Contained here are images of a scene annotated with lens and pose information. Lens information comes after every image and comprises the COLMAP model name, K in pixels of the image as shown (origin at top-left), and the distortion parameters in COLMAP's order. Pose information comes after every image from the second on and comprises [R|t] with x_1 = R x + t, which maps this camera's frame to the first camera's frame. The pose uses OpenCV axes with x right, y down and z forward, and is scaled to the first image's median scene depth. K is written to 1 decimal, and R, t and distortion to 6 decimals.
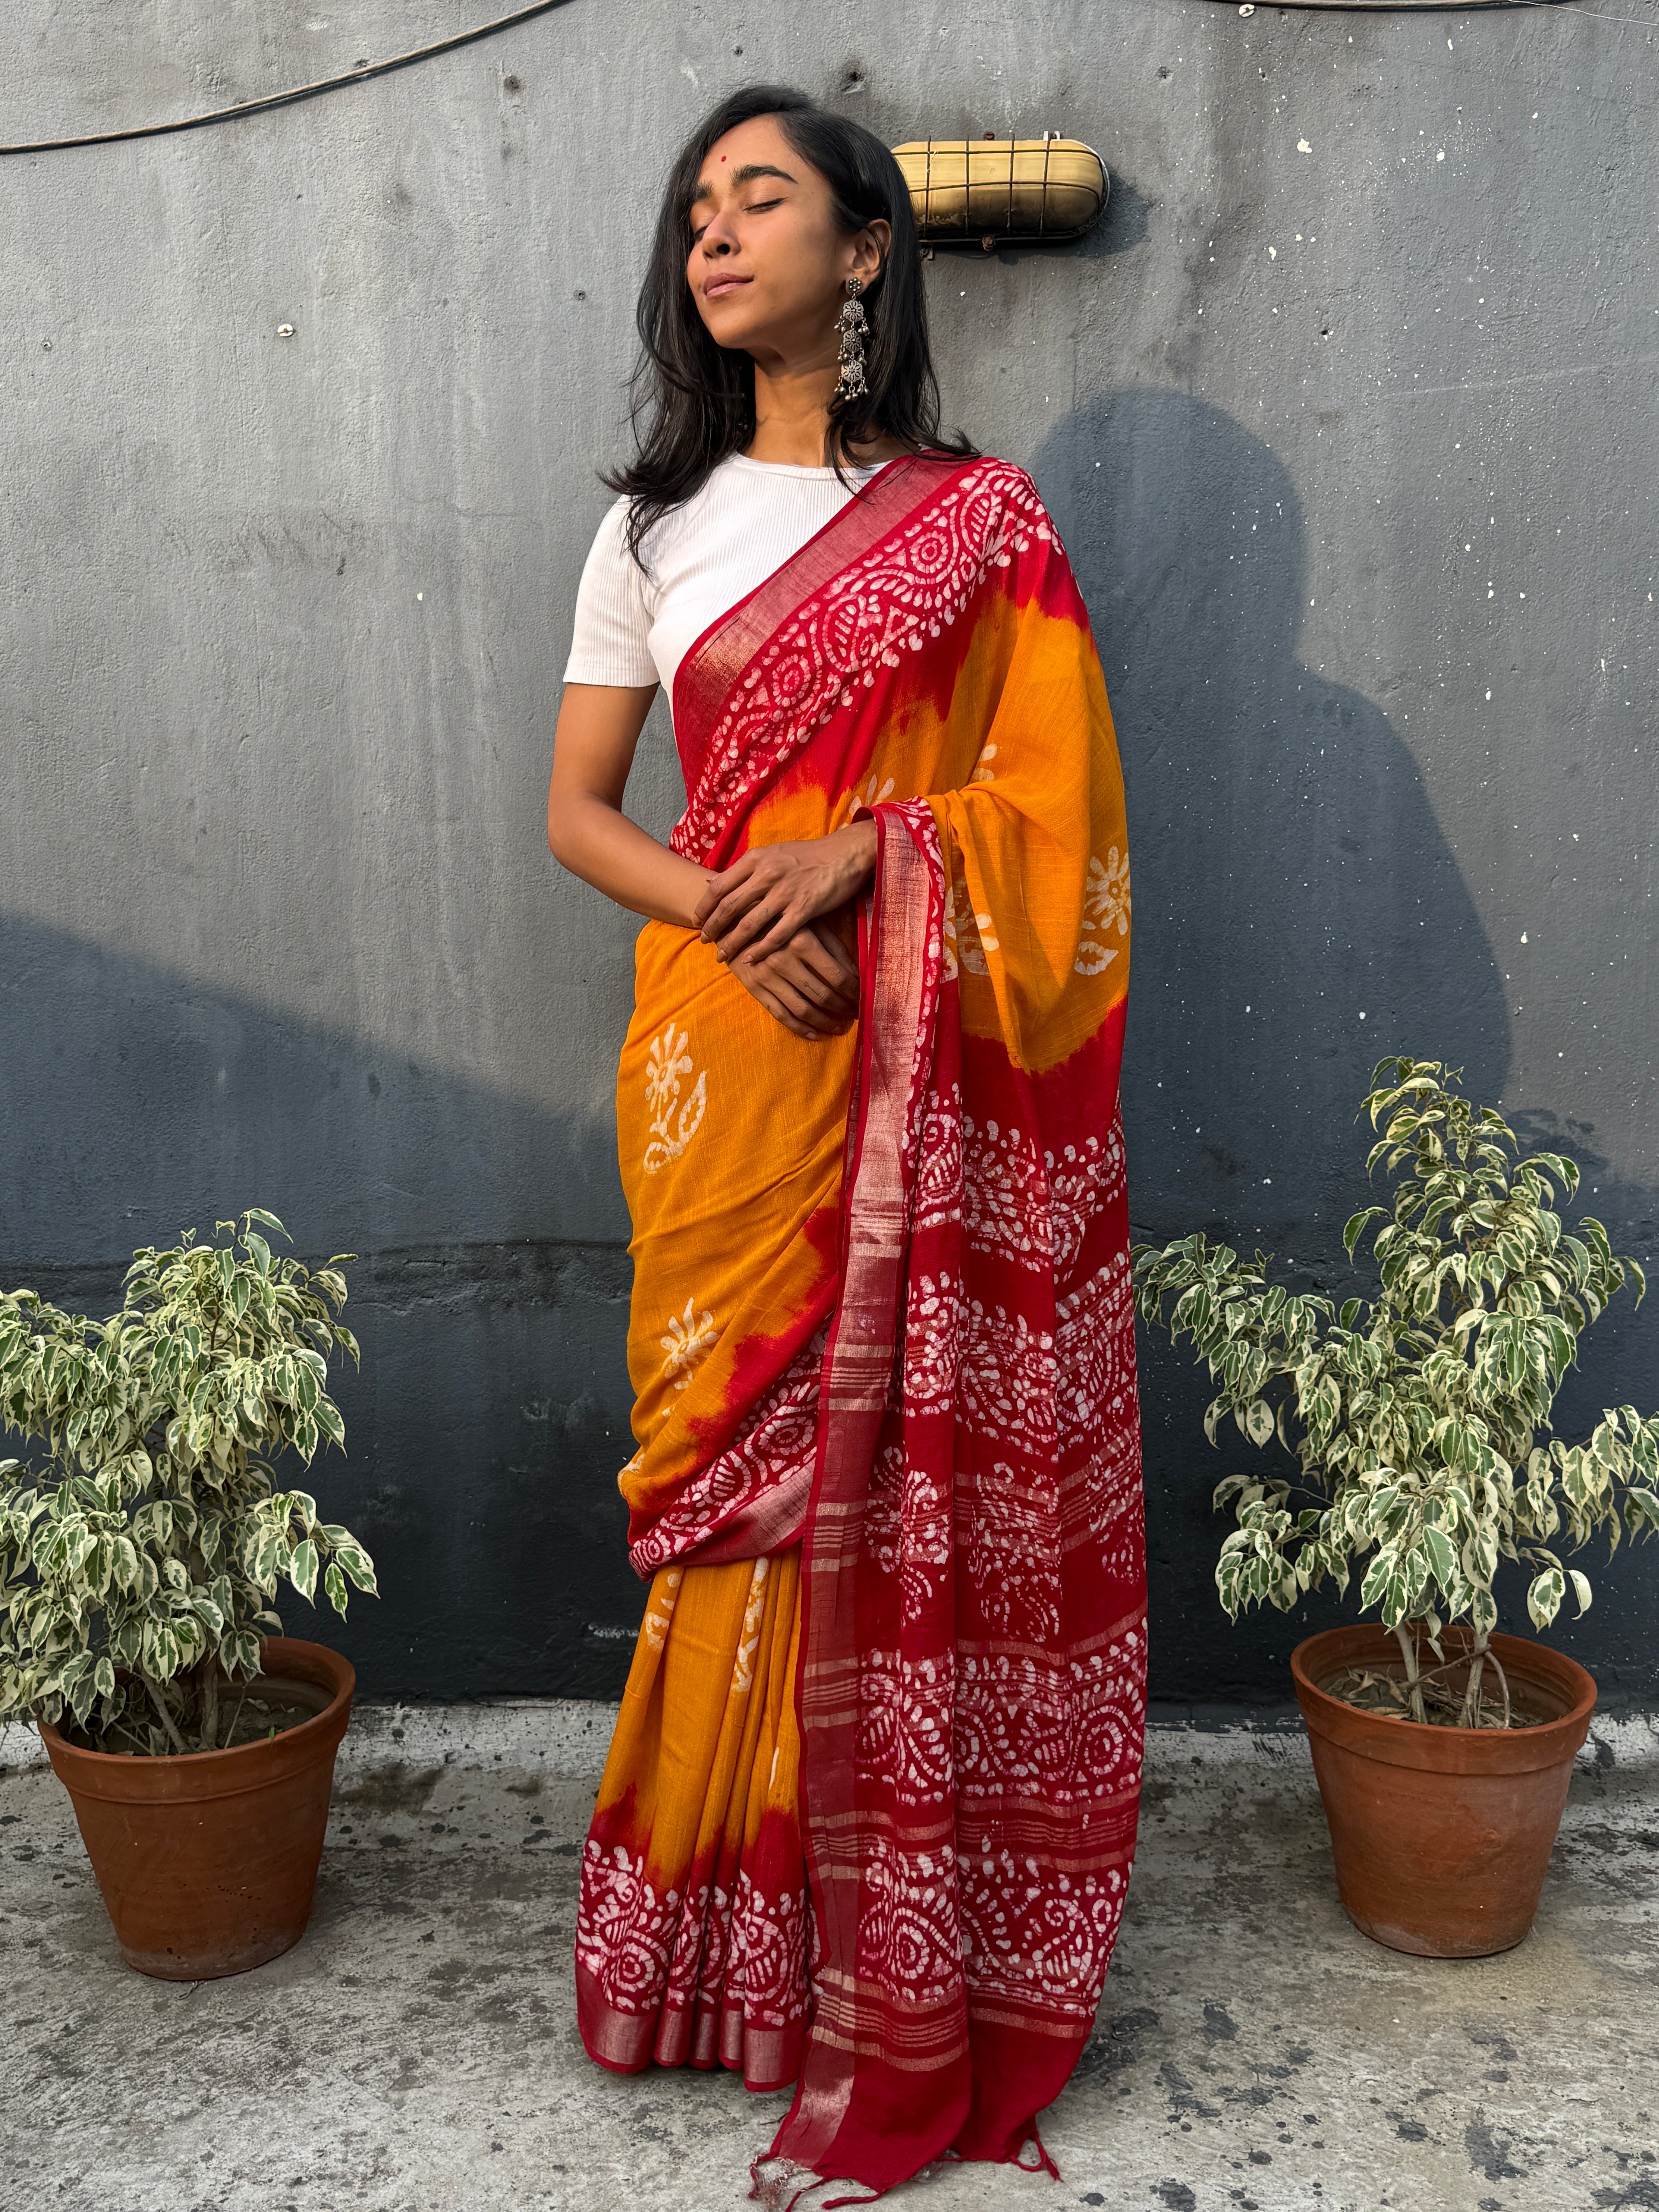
lens RADIAL K [[3643.0, 0, 829.5], [0, 3643.0, 1106.0], [0, 0, 1]] dist [0.702707, -4.067647]
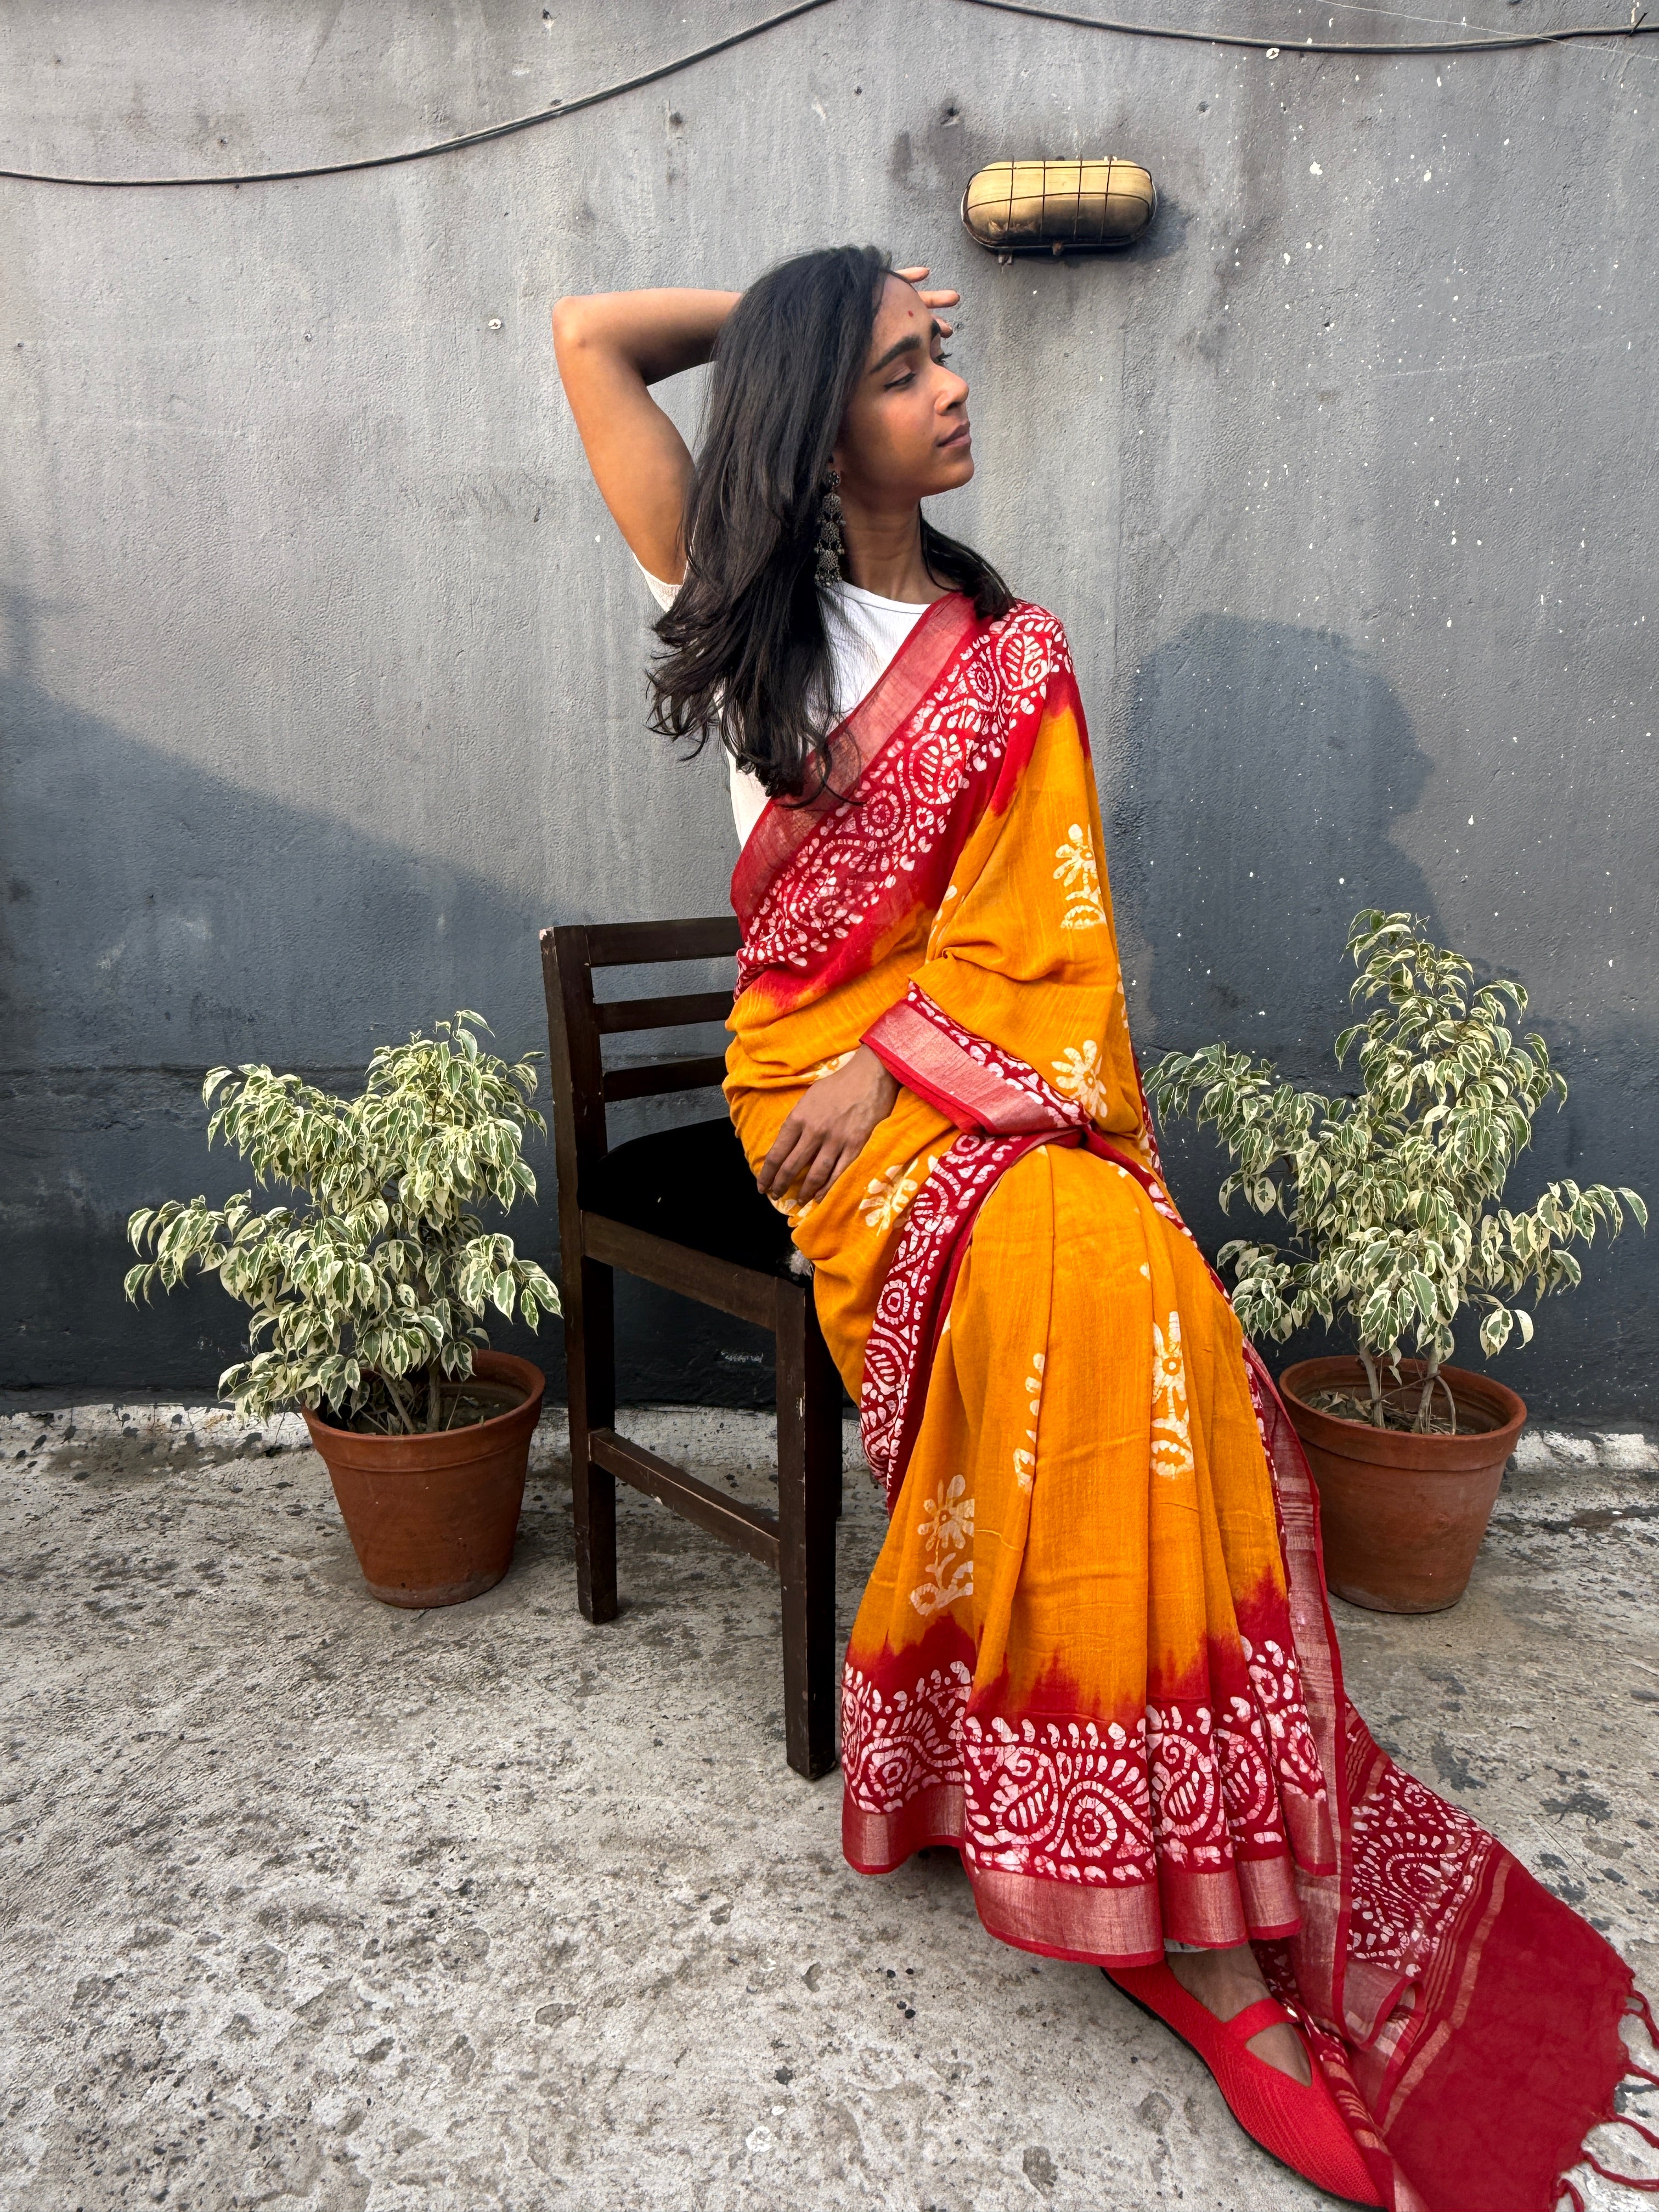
lens RADIAL K [[3226.4, 0, 829.5], [0, 3226.4, 1106.0], [0, 0, 1]] dist [0.204355, -0.268894]
pose [[0.999050, 0.014902, -0.040946, 0.014261], [-0.011883, 0.997260, 0.073011, -0.023023], [0.041922, -0.072455, 0.996490, -0.097649]]
